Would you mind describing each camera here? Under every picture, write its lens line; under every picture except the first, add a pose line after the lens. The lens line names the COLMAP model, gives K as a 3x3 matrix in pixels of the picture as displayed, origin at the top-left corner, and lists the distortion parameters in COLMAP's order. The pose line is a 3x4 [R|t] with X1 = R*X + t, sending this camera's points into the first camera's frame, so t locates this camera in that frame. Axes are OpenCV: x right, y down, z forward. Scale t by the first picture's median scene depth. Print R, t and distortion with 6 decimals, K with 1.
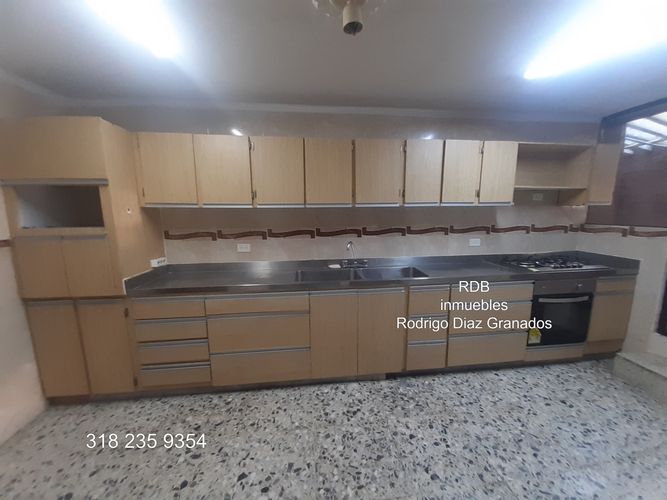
lens RADIAL K [[264.1, 0, 340.3], [0, 264.1, 250.1], [0, 0, 1]] dist [-0.002214, -0.004365]
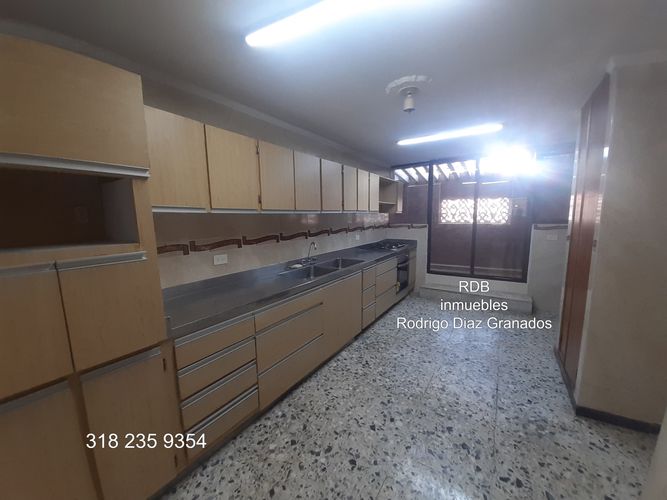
lens RADIAL K [[264.1, 0, 335.7], [0, 264.1, 249.1], [0, 0, 1]] dist [-0.002214, -0.004365]
pose [[0.636872, -0.098001, 0.764716, -0.880638], [0.118984, 0.992498, 0.028100, -0.024440], [-0.761733, 0.073093, 0.643755, 0.170245]]
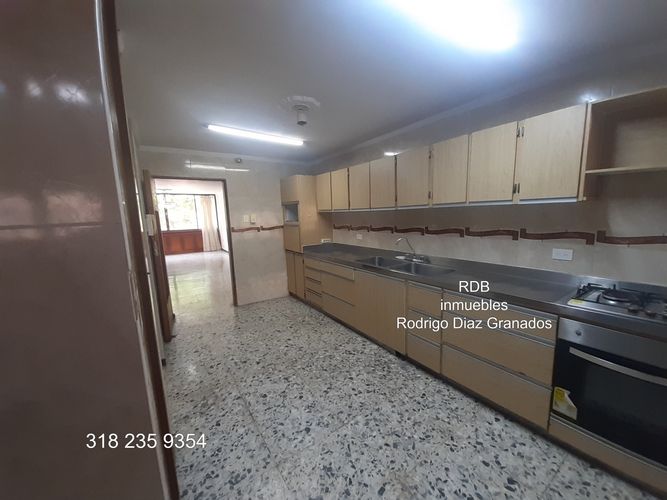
lens RADIAL K [[264.1, 0, 339.2], [0, 264.1, 249.5], [0, 0, 1]] dist [-0.002214, -0.004365]
pose [[0.464981, 0.112070, -0.878199, 1.043390], [-0.104333, 0.991980, 0.071349, -0.037302], [0.879152, 0.058449, 0.472944, 0.194999]]
